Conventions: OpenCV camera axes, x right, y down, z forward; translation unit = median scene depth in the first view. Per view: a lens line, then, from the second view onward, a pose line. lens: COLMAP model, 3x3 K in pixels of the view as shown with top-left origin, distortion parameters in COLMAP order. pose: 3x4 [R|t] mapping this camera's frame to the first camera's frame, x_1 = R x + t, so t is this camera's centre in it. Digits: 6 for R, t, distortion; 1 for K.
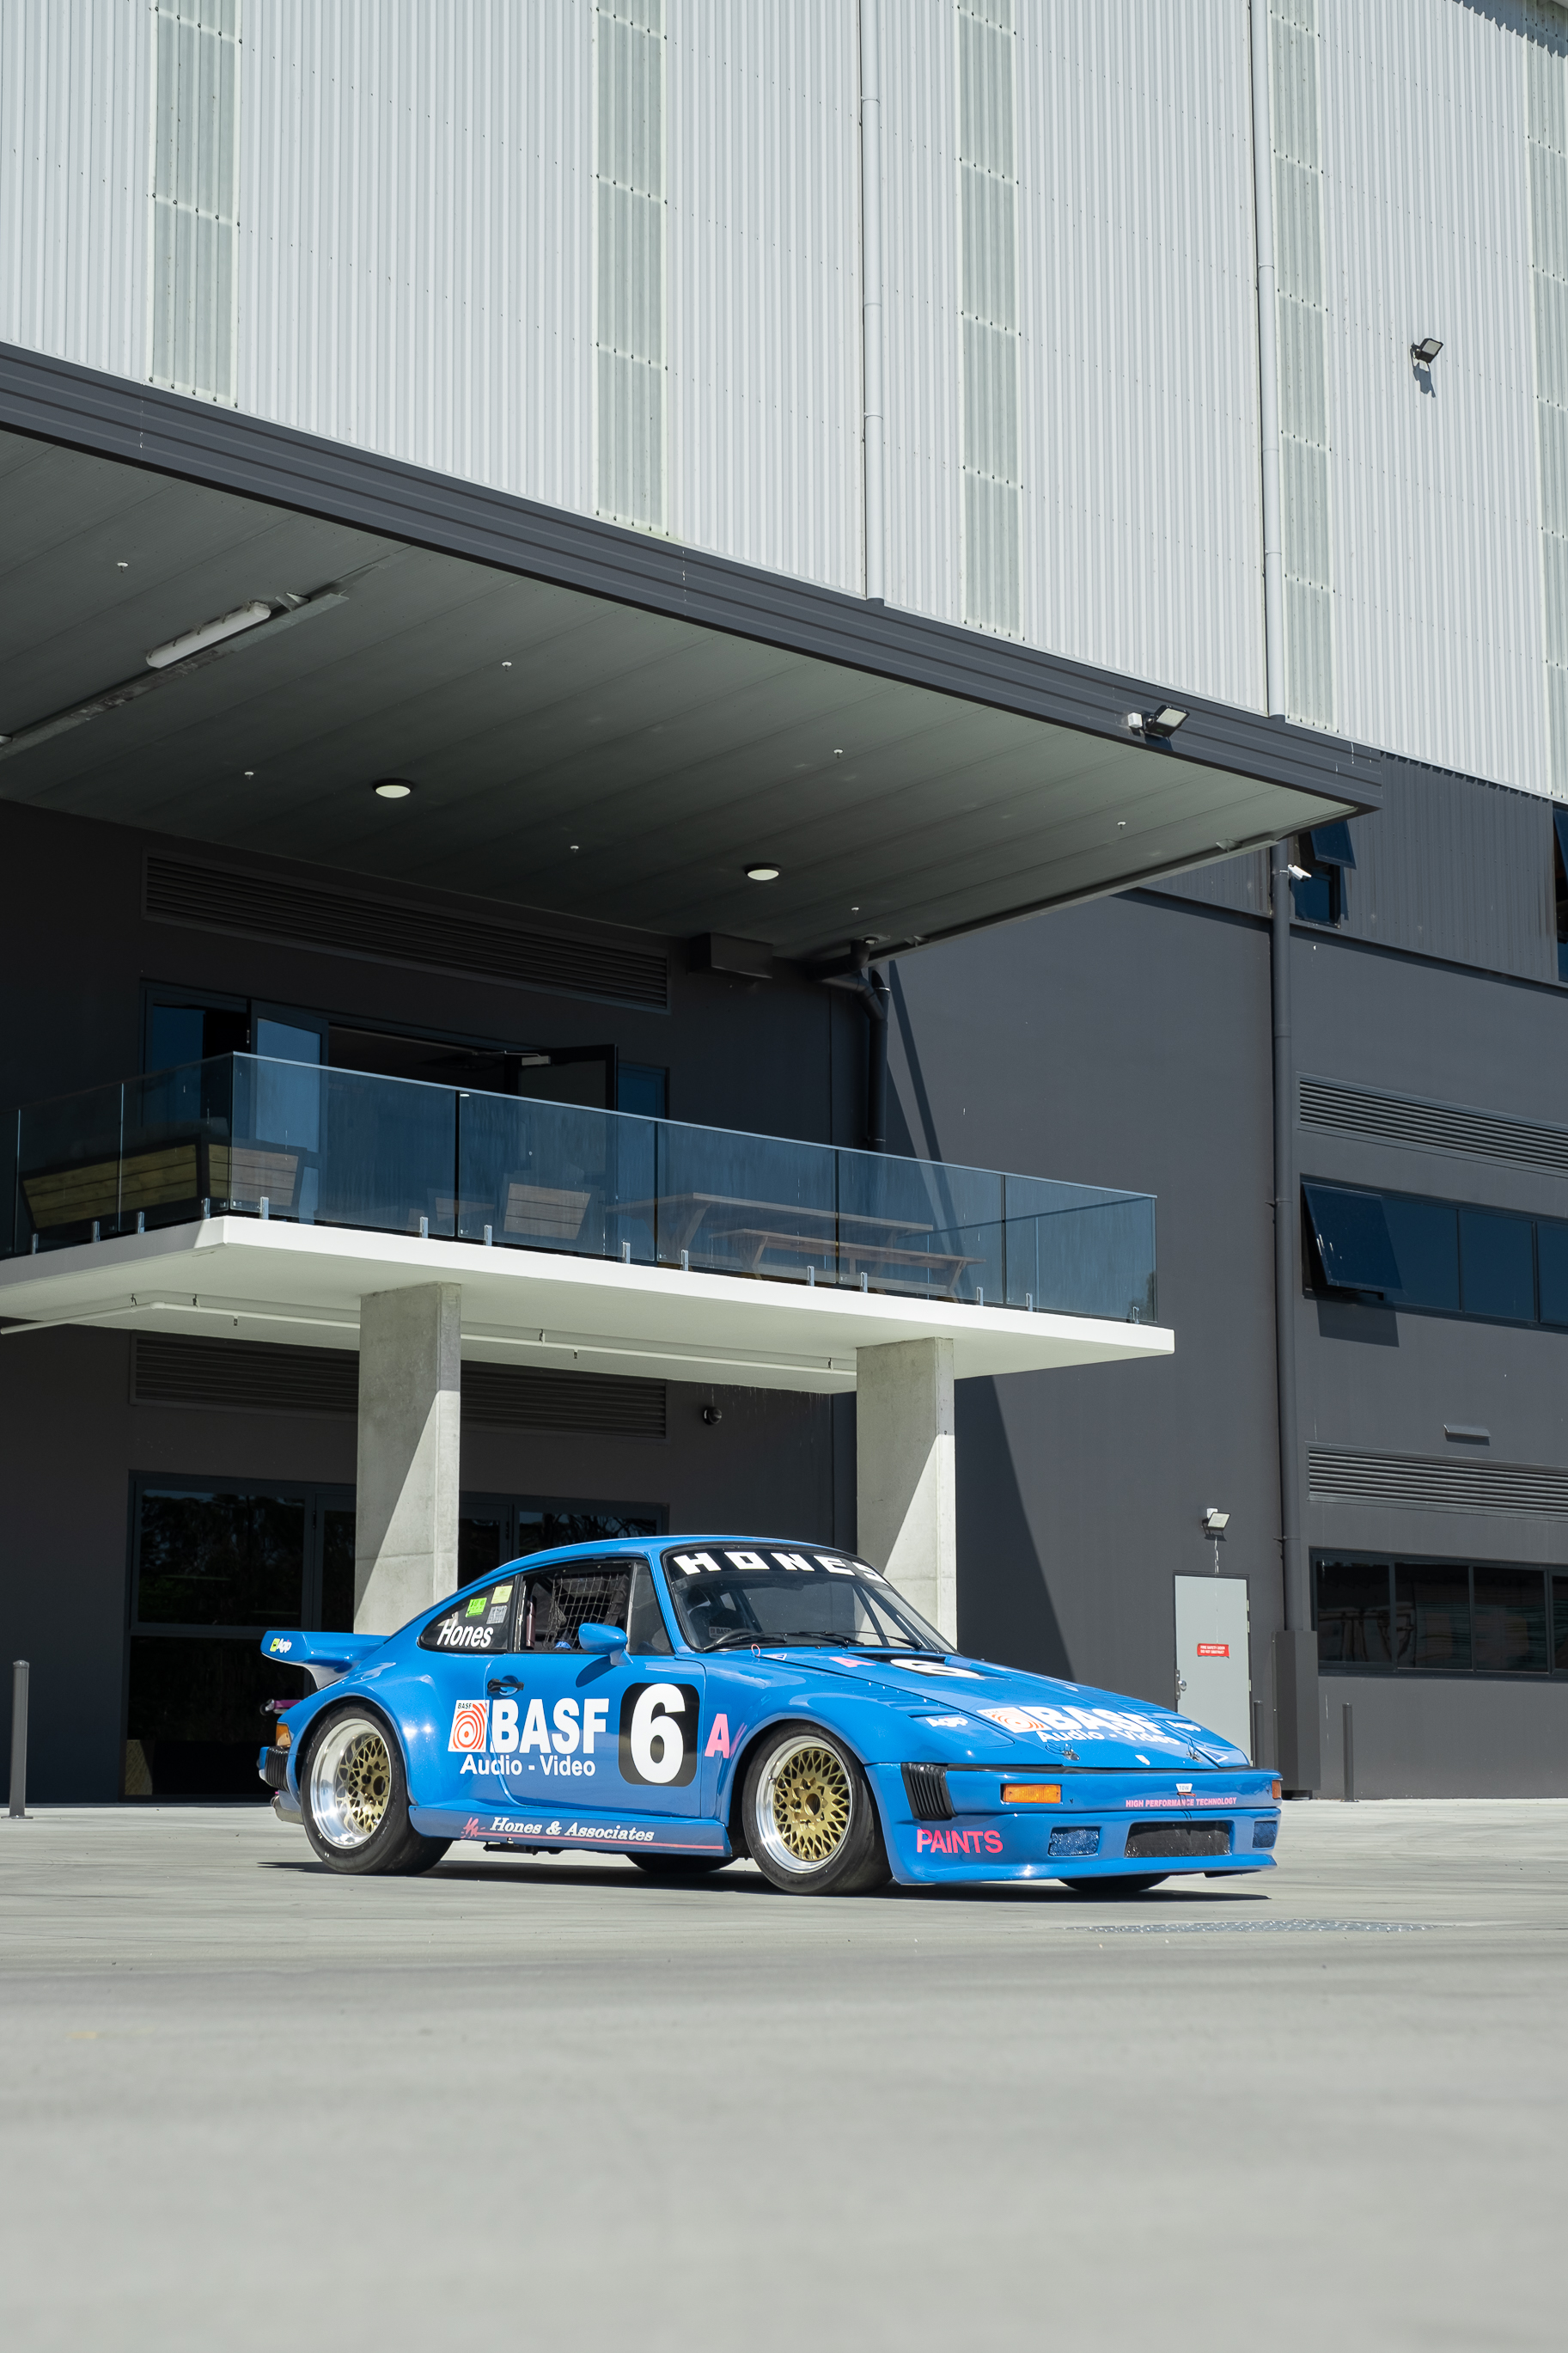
lens RADIAL K [[3673.5, 0, 806.8], [0, 3673.5, 1290.3], [0, 0, 1]] dist [0.361679, -3.158780]
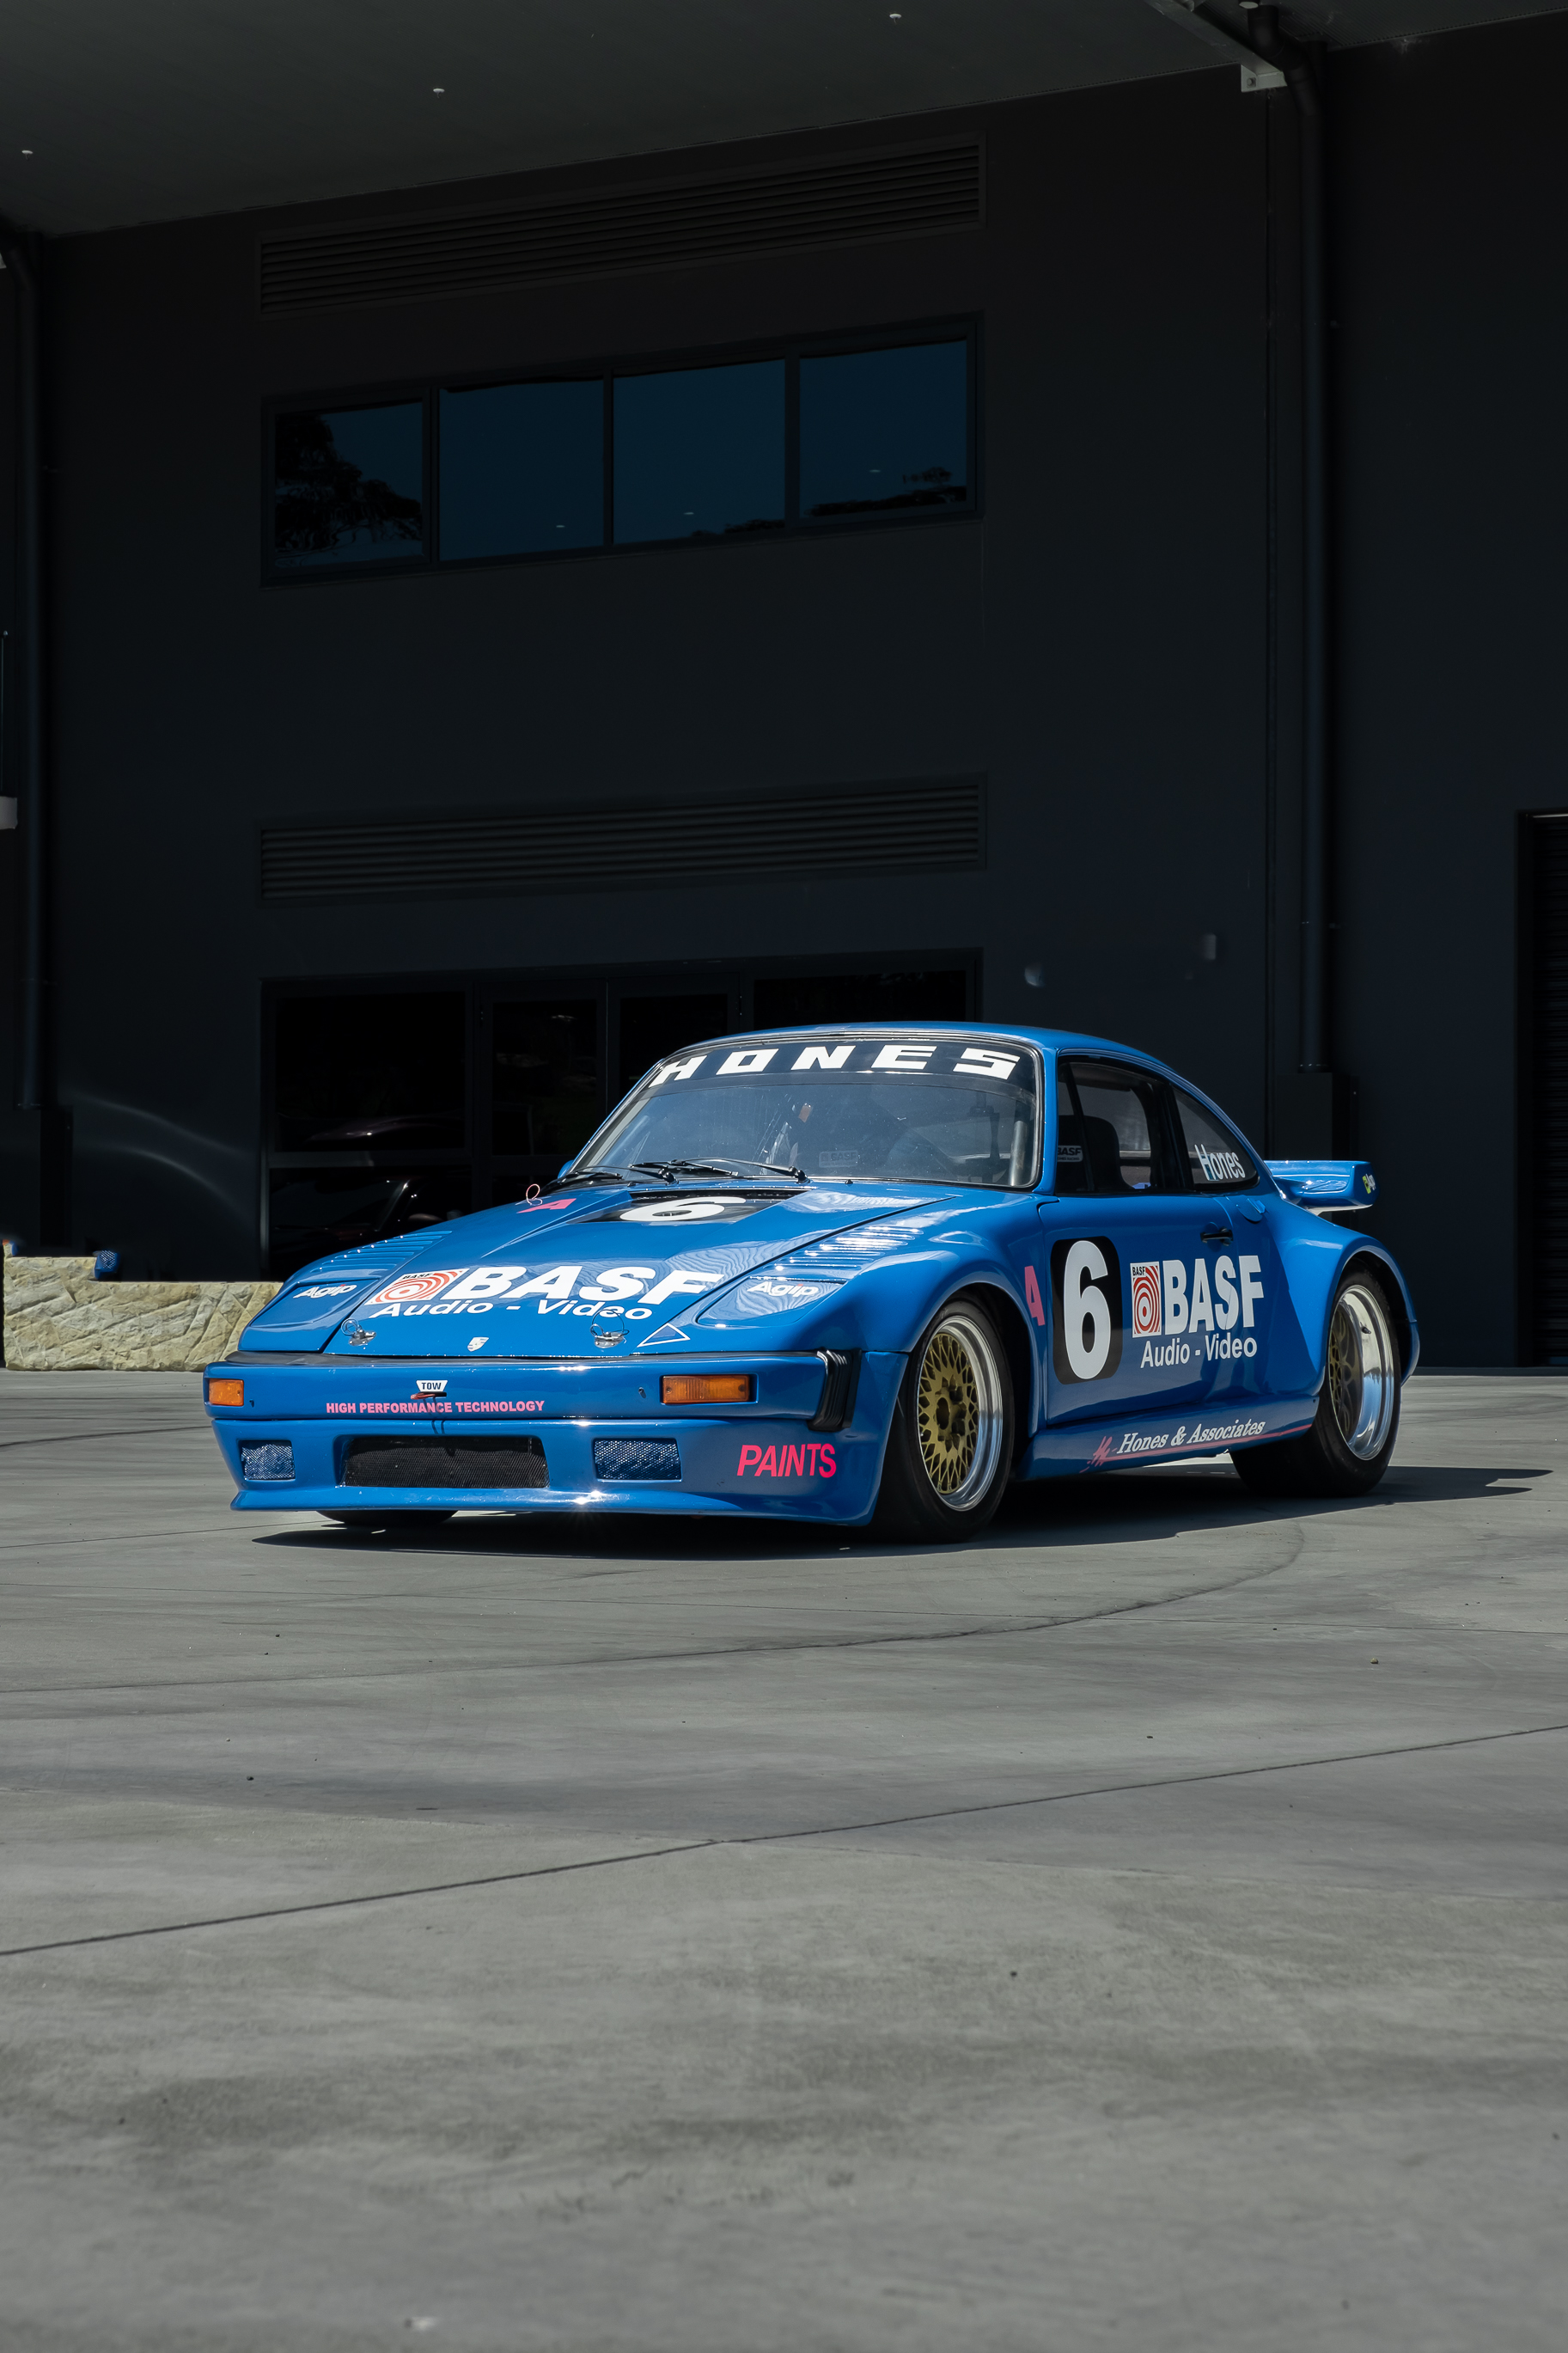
lens RADIAL K [[4488.6, 0, 907.3], [0, 4488.6, 1186.7], [0, 0, 1]] dist [0.166663, 0.044667]
pose [[0.312486, -0.028239, -0.949502, 0.834676], [0.124494, 0.992154, 0.011464, 0.093324], [0.941729, -0.121790, 0.313550, 0.773001]]
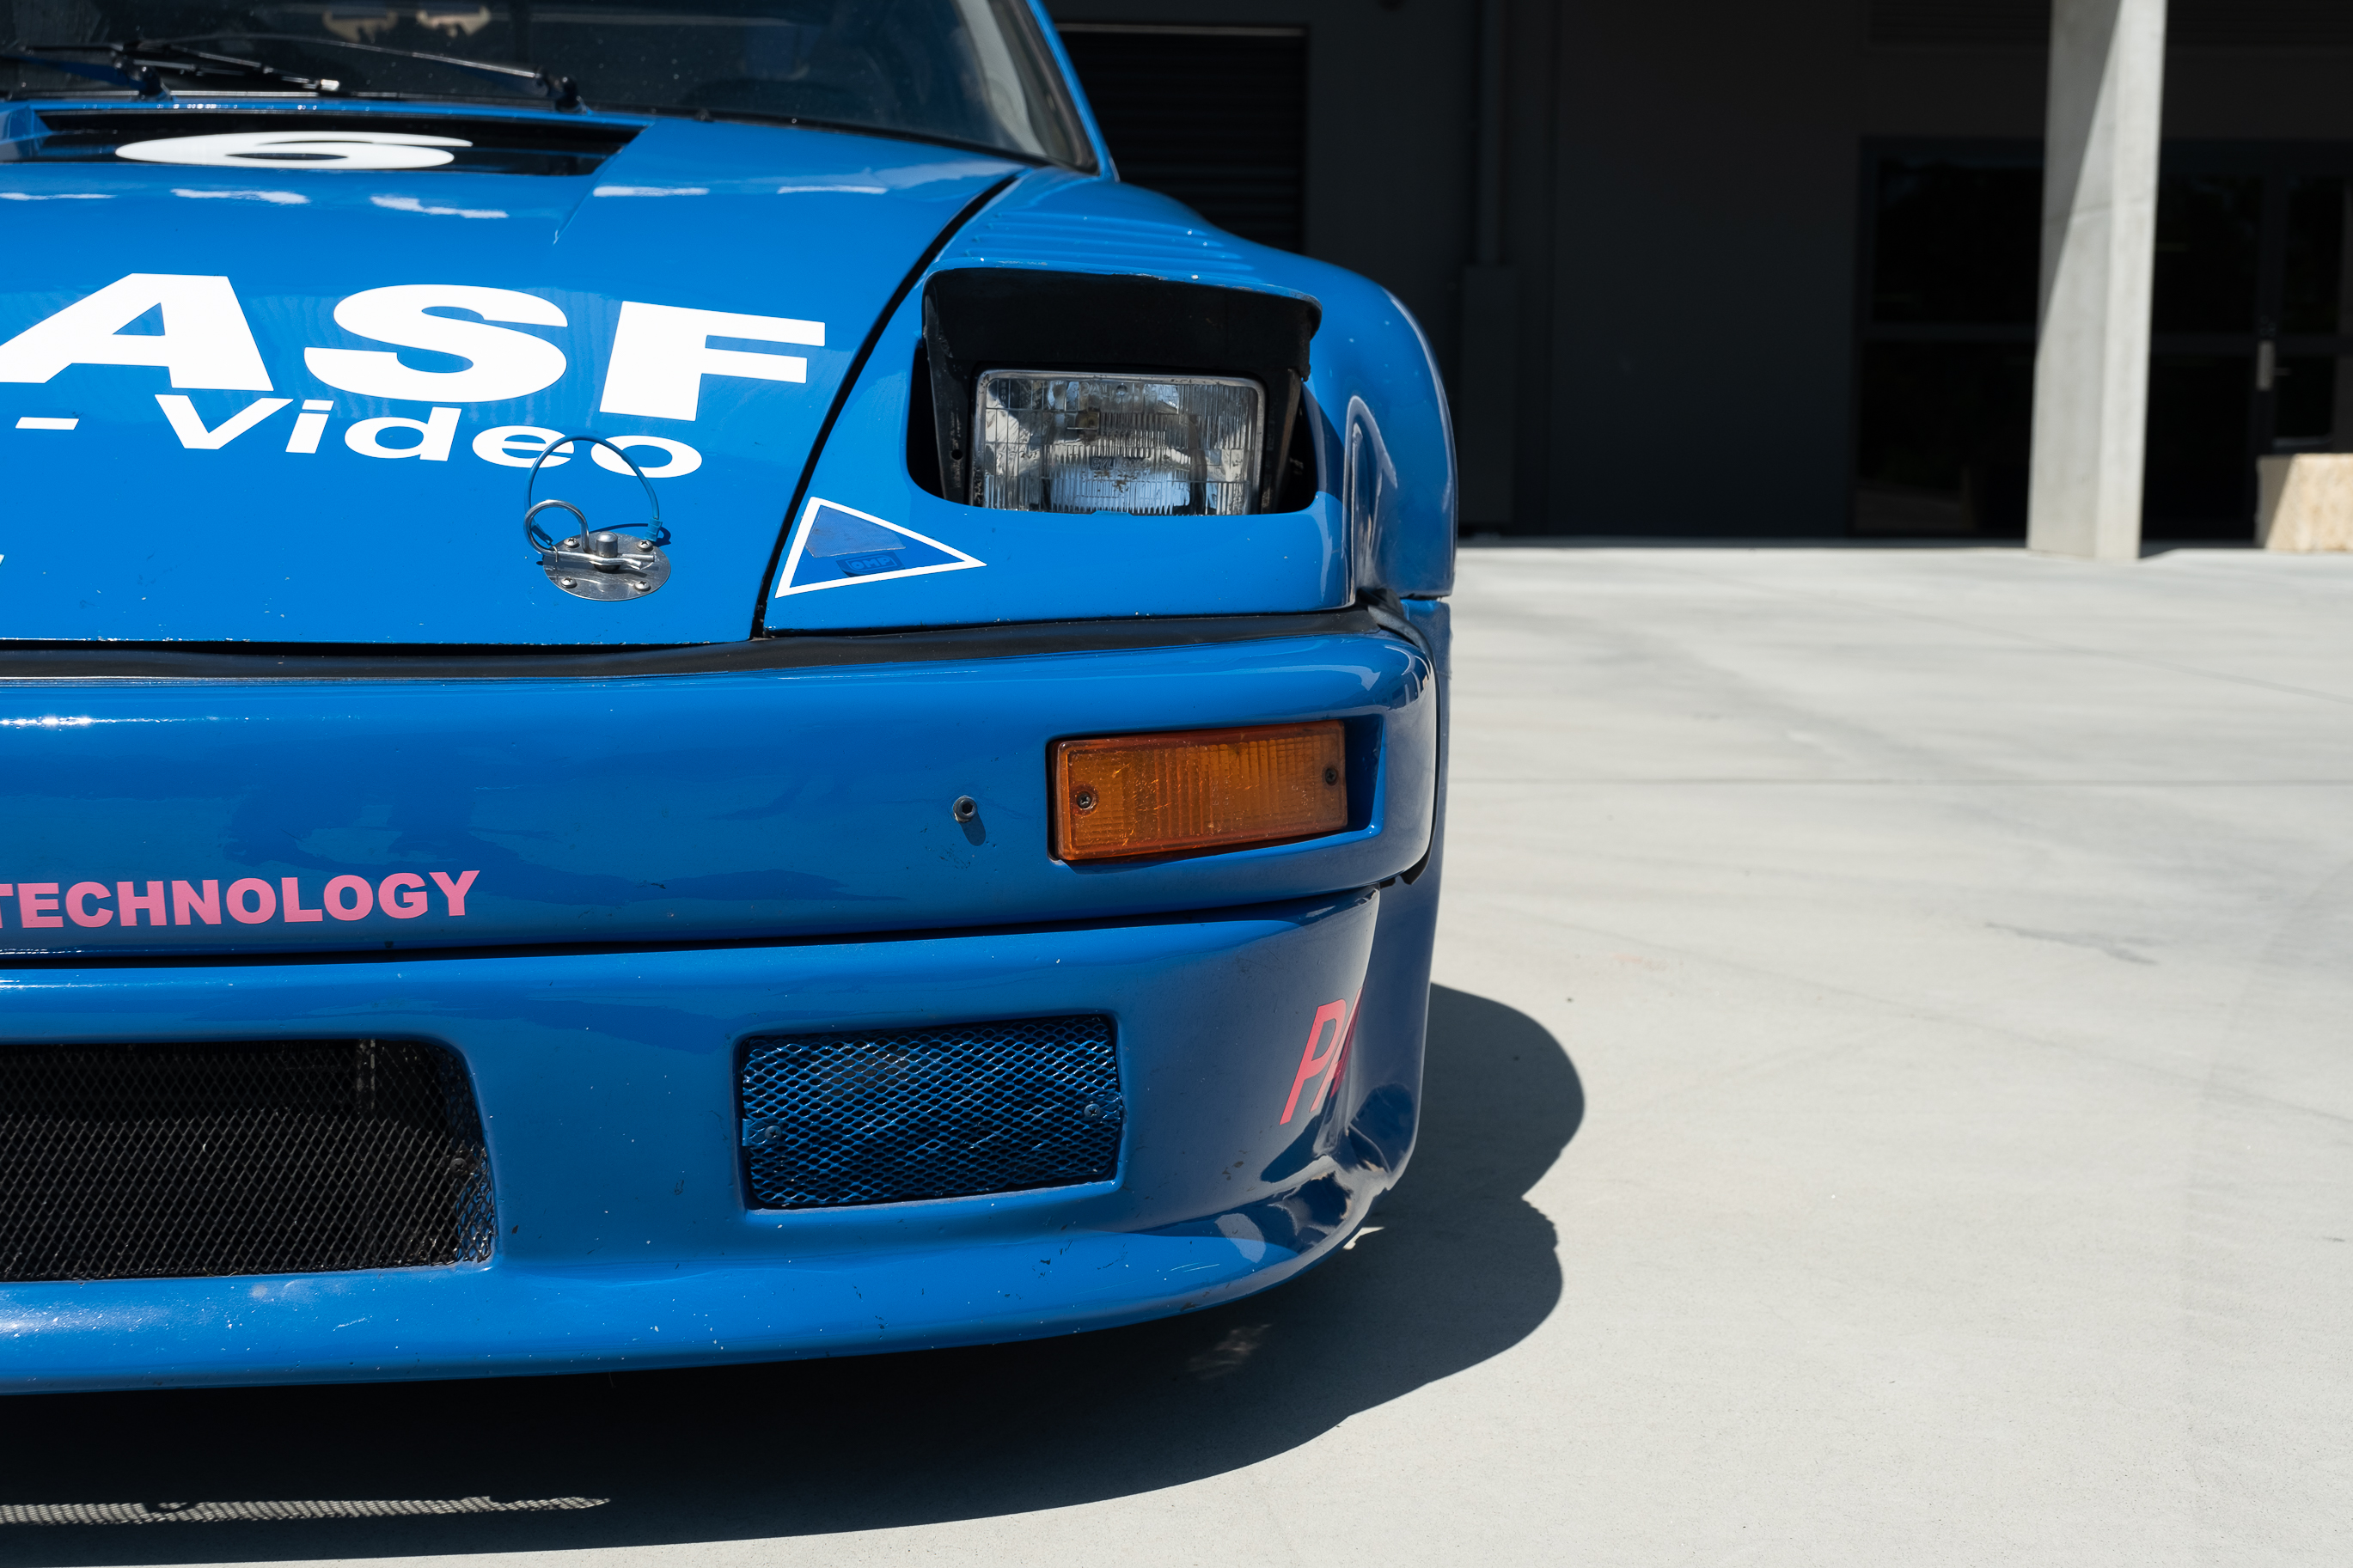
lens RADIAL K [[2758.6, 0, 1177.3], [0, 2758.6, 838.4], [0, 0, 1]] dist [-0.014599, -0.030666]
pose [[0.781011, 0.086280, -0.618528, 0.187105], [0.069964, 0.972088, 0.223941, 0.108884], [0.620585, -0.218175, 0.753175, 0.888782]]
